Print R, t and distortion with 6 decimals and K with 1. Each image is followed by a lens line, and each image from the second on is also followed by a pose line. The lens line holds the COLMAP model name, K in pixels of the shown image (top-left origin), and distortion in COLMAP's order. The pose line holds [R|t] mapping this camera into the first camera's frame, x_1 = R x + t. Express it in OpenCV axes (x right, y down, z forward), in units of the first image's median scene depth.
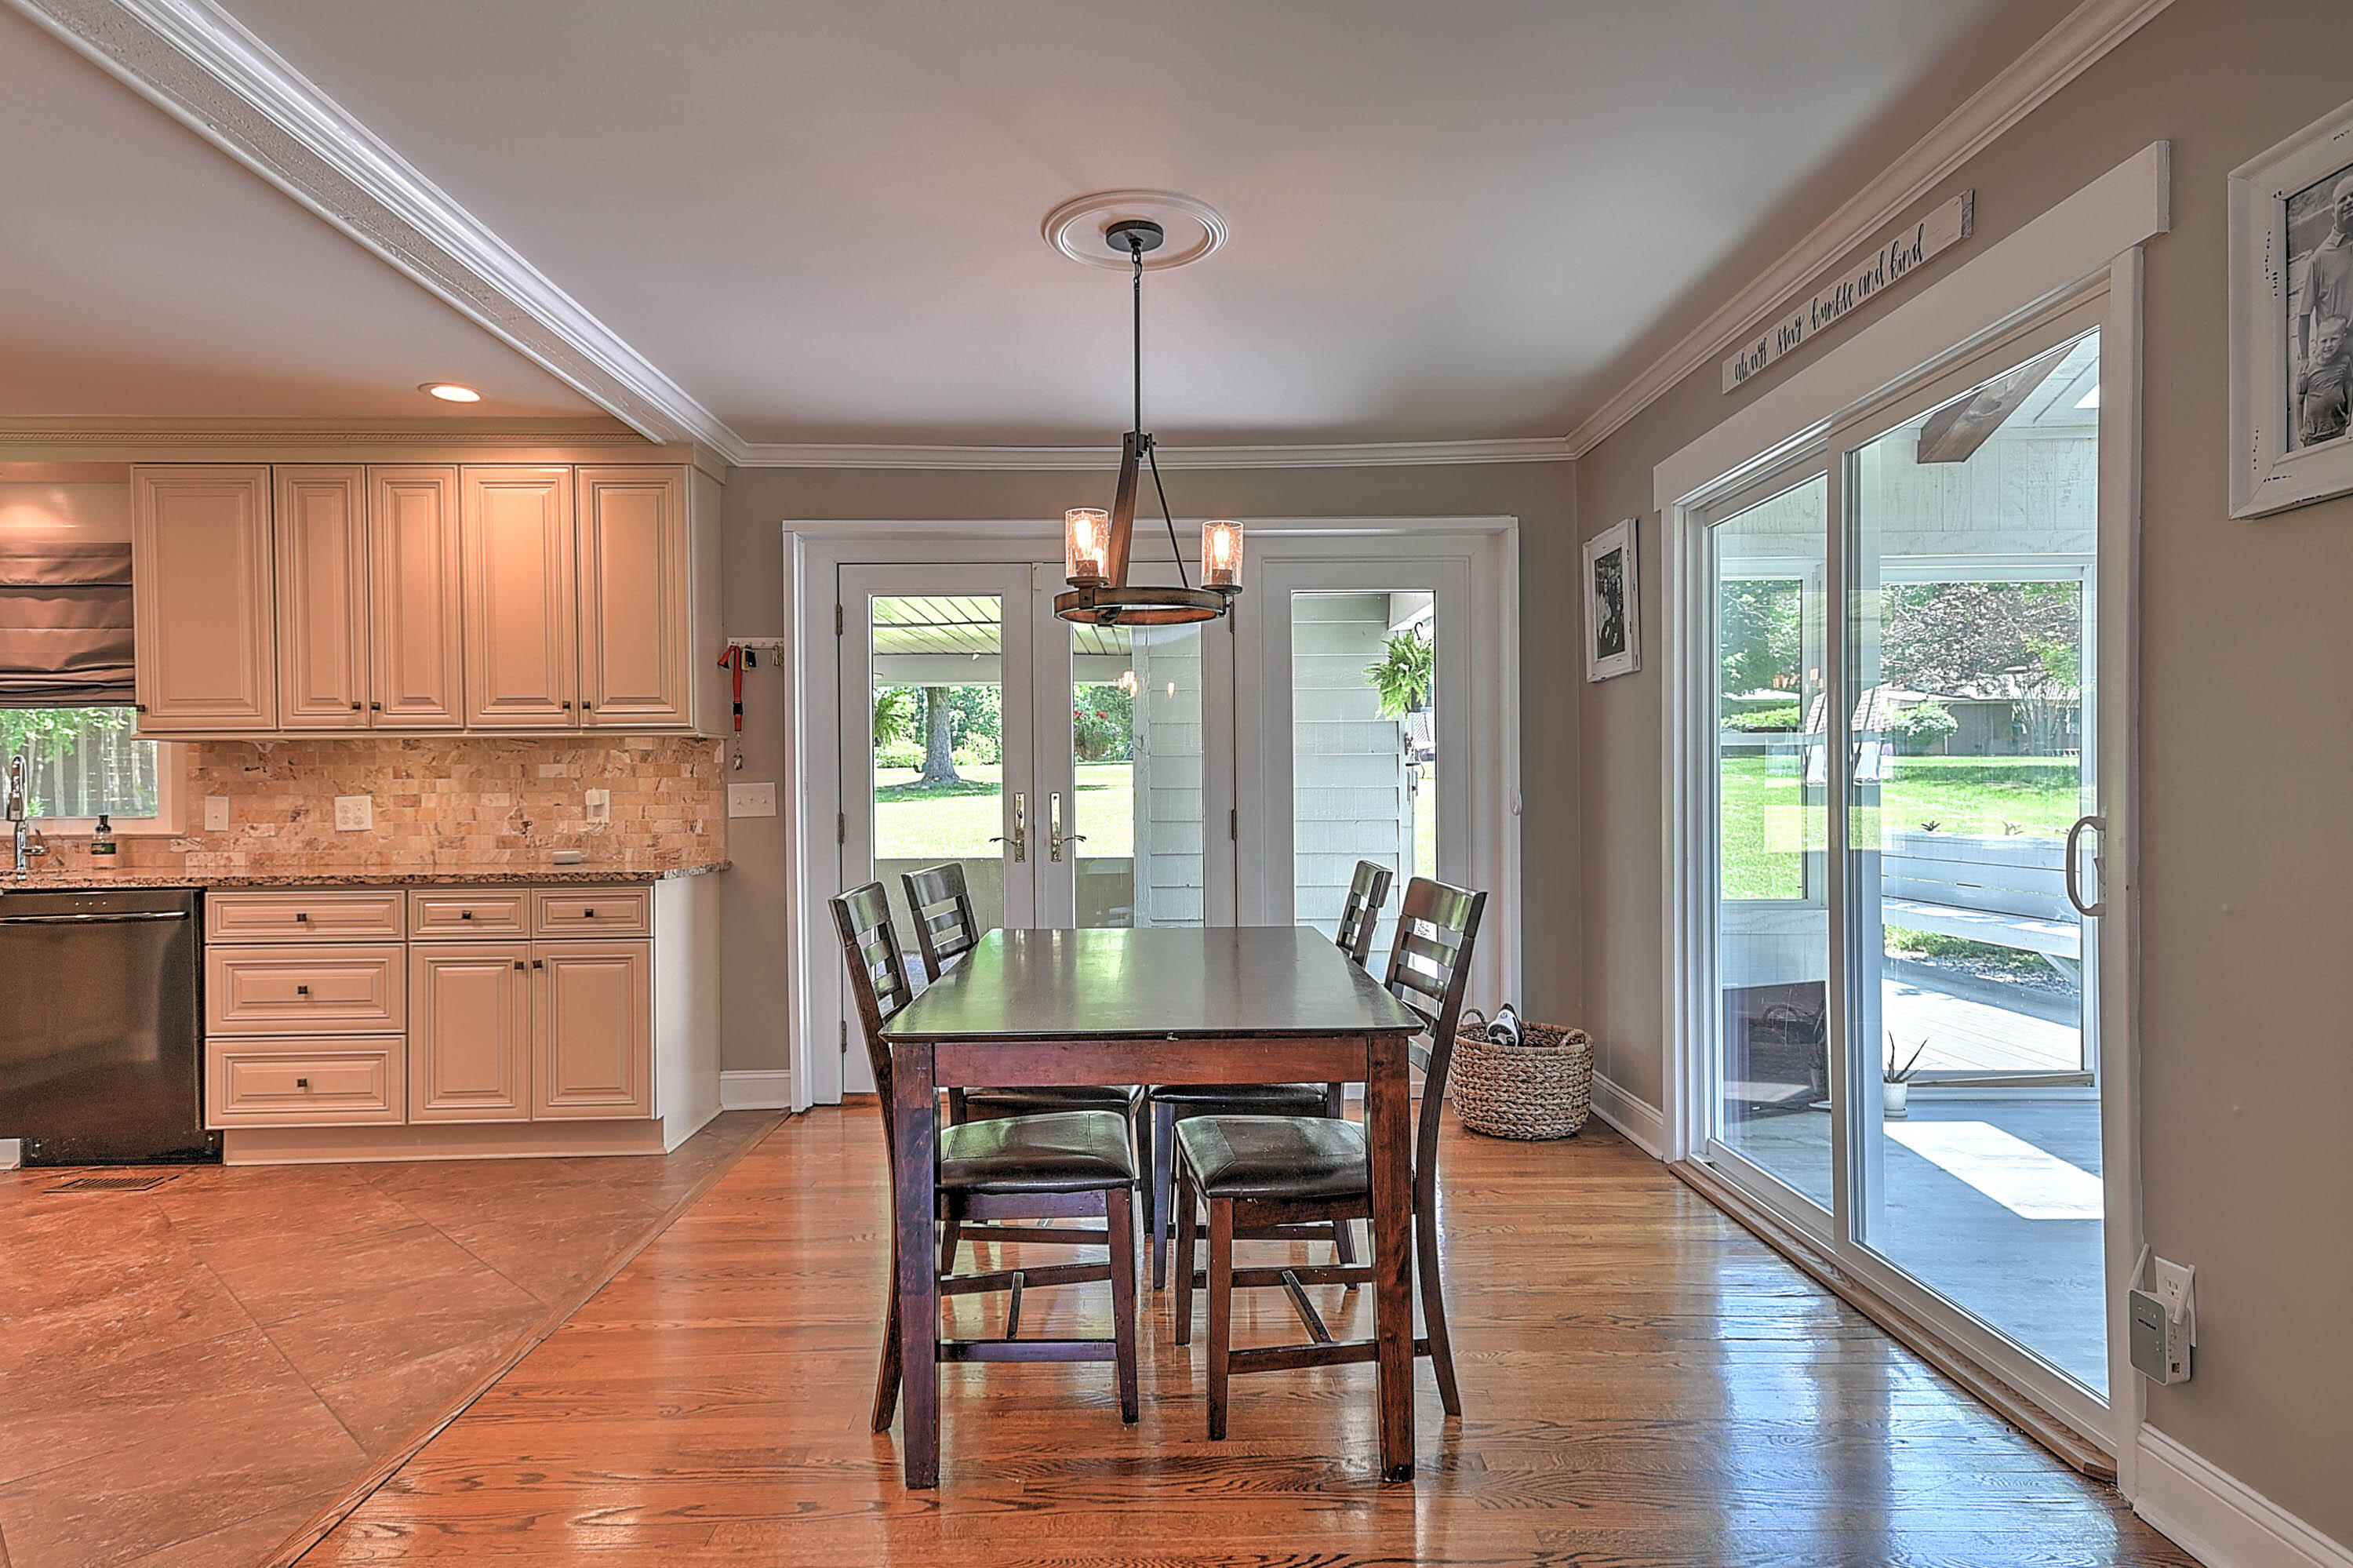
lens RADIAL K [[1293.3, 0, 1176.5], [0, 1293.3, 784.0], [0, 0, 1]] dist [0.025379, -0.000358]
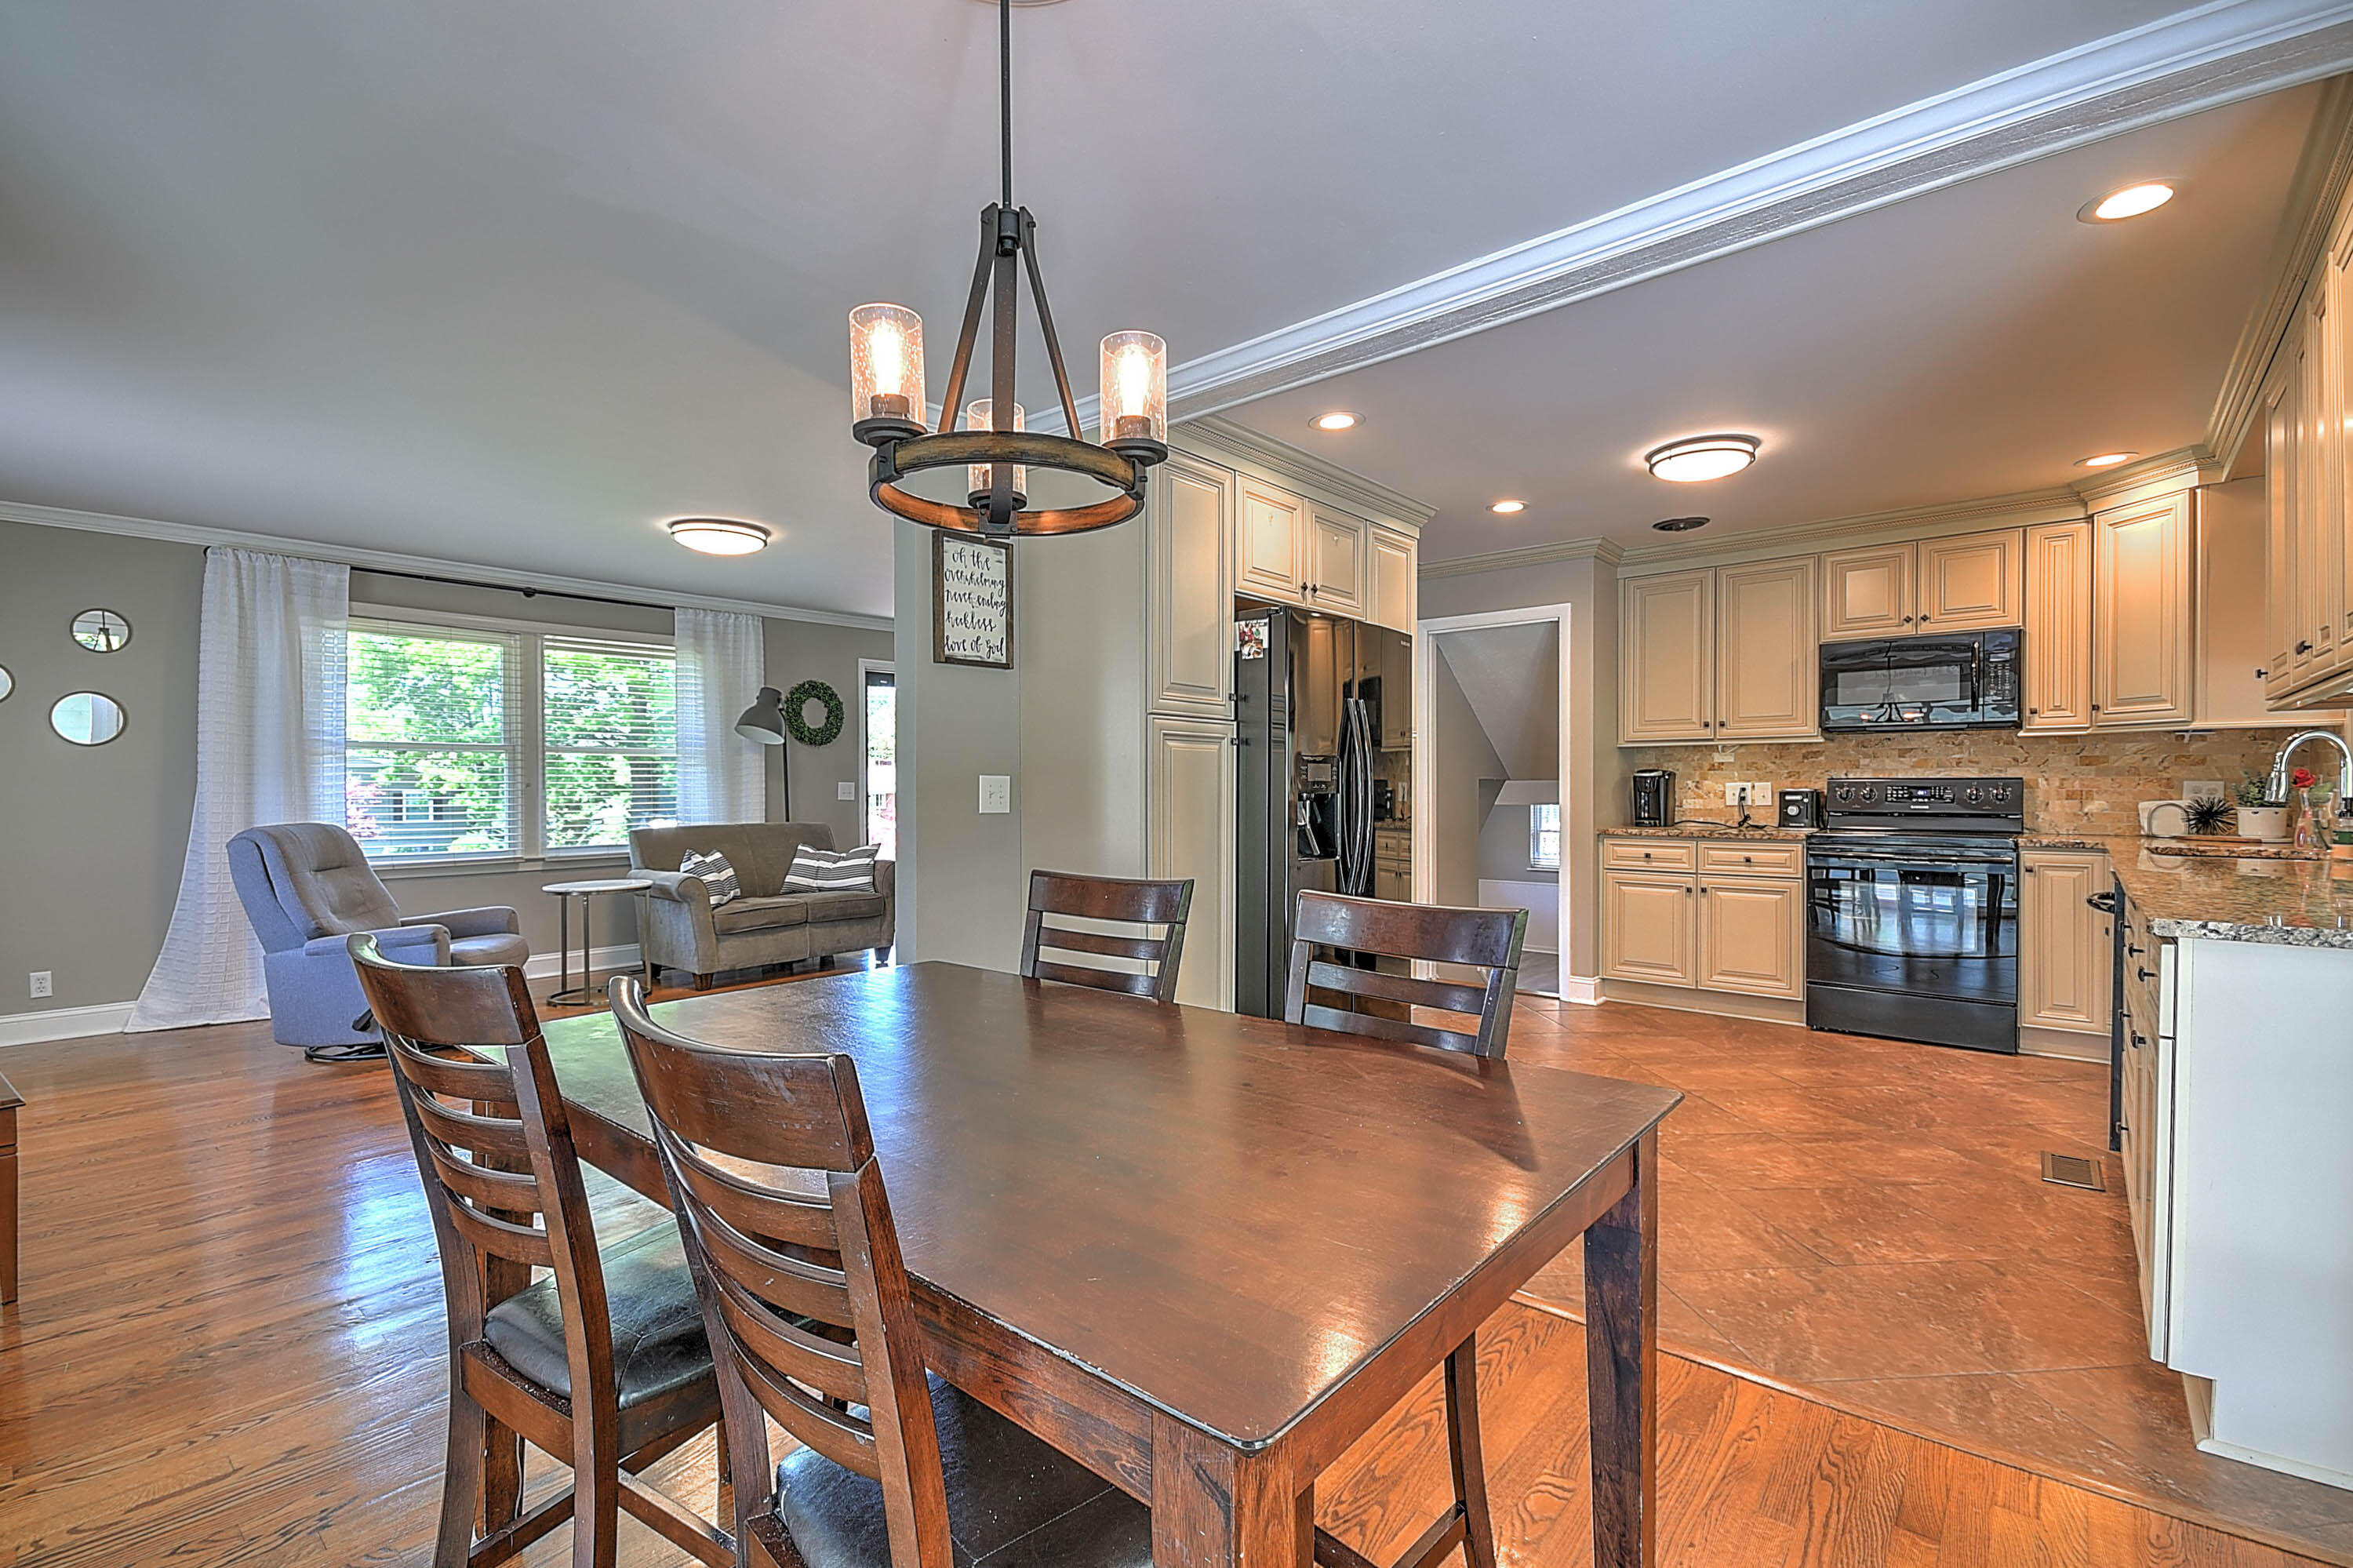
lens RADIAL K [[1035.8, 0, 1175.7], [0, 1035.8, 790.3], [0, 0, 1]] dist [0.012309, -0.007221]
pose [[-0.665402, 0.015171, -0.746331, 0.180293], [0.010030, 0.999885, 0.011383, 0.003655], [0.746418, 0.000088, -0.665477, 0.859426]]
